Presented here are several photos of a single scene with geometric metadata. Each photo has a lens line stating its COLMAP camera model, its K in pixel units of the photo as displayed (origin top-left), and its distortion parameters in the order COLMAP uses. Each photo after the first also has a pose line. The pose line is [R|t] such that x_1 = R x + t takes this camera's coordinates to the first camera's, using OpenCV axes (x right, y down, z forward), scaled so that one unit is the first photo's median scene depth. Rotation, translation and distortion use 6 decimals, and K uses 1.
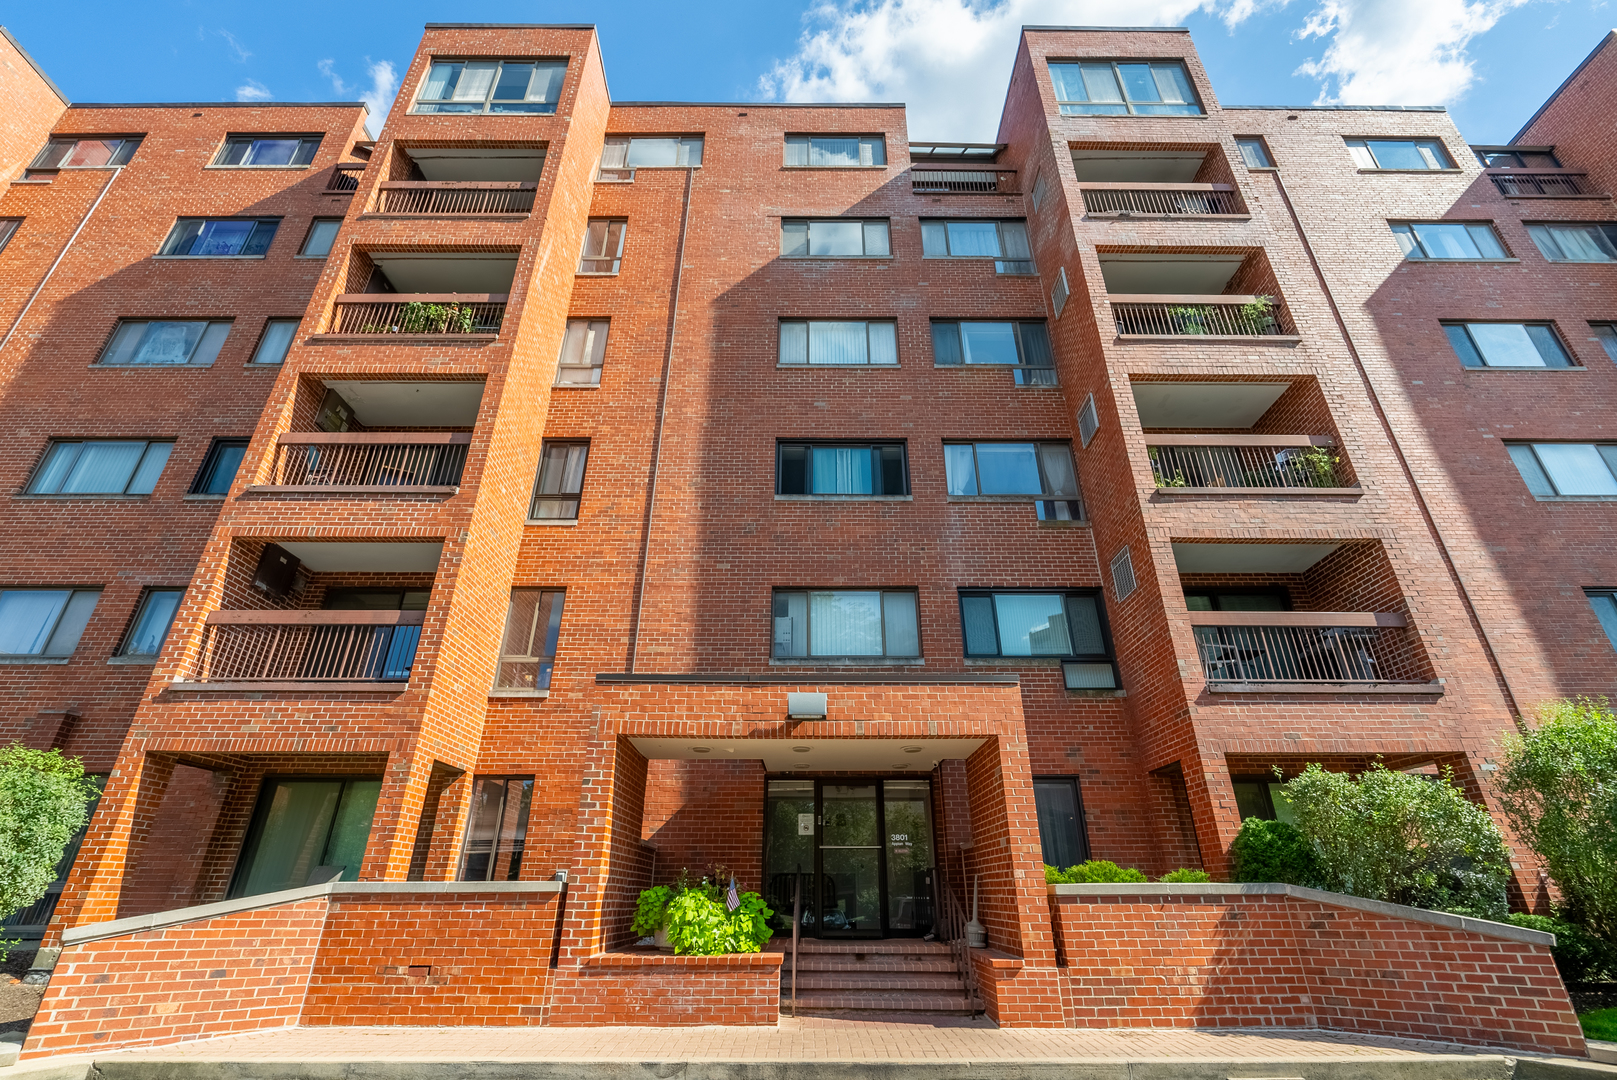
lens RADIAL K [[717.4, 0, 803.0], [0, 717.4, 538.7], [0, 0, 1]] dist [-0.003693, -0.000039]
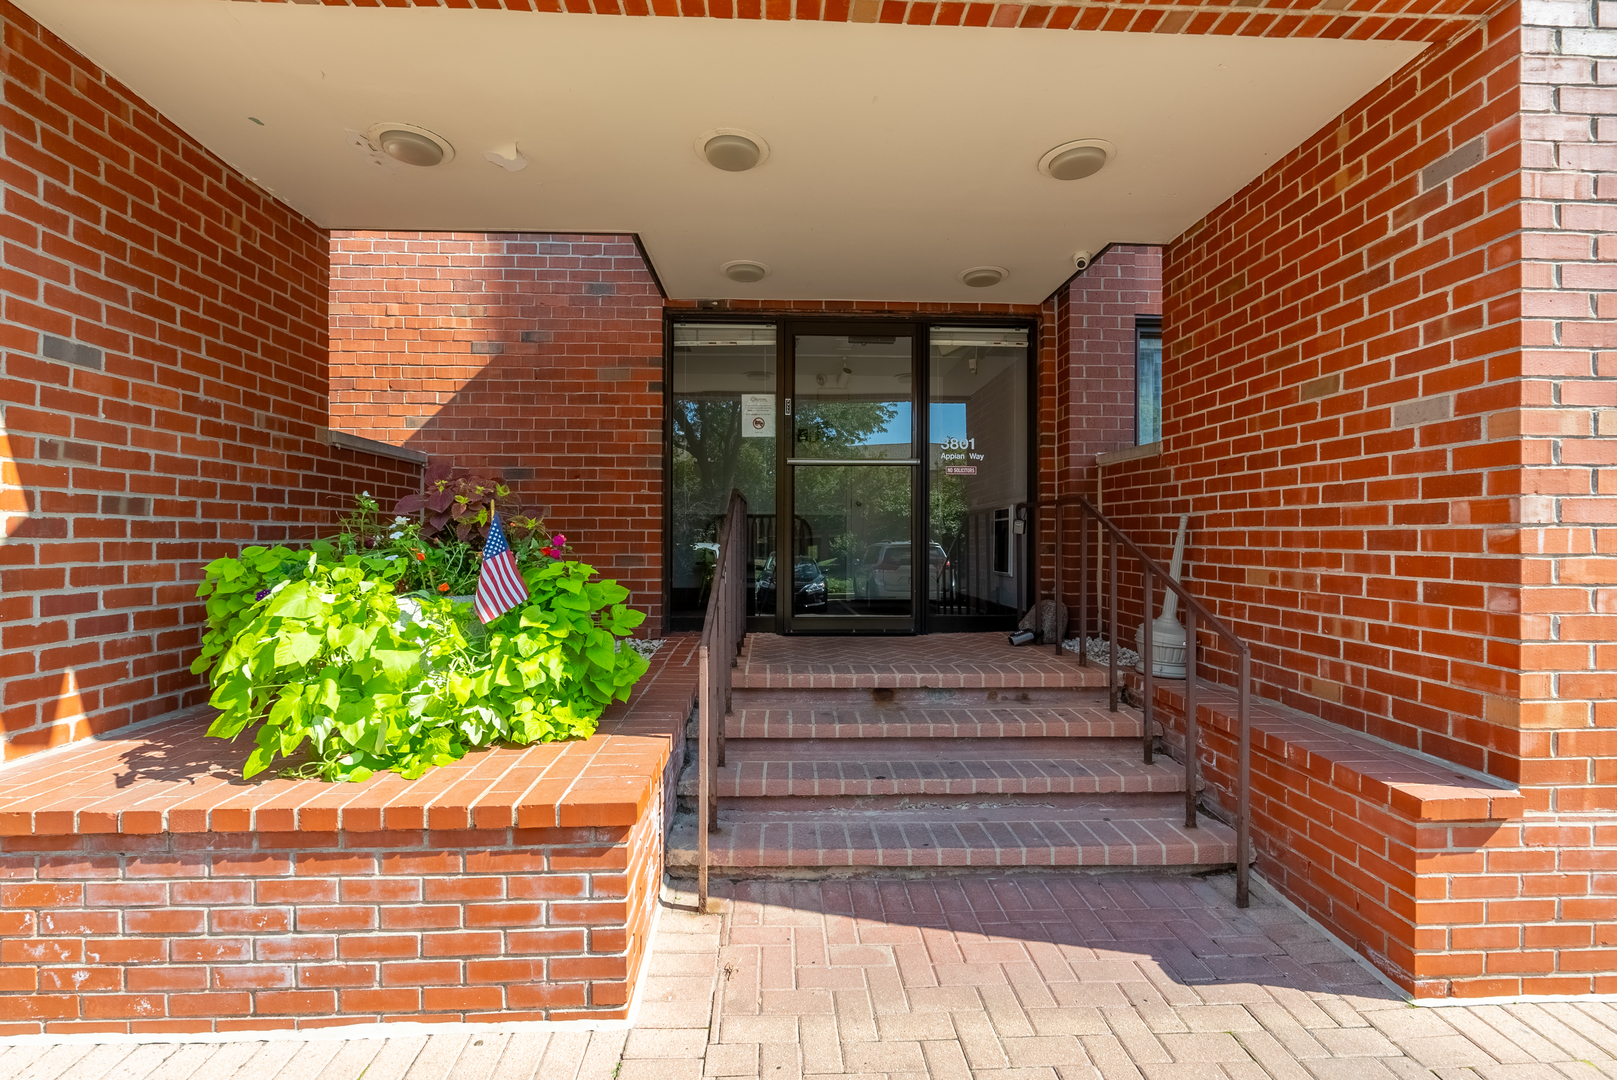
lens RADIAL K [[717.4, 0, 806.1], [0, 717.4, 539.0], [0, 0, 1]] dist [-0.003693, -0.000039]
pose [[0.998805, 0.000522, 0.048862, 0.015708], [-0.022471, 0.892842, 0.449810, 0.329890], [-0.043391, -0.450370, 0.891787, 0.697845]]
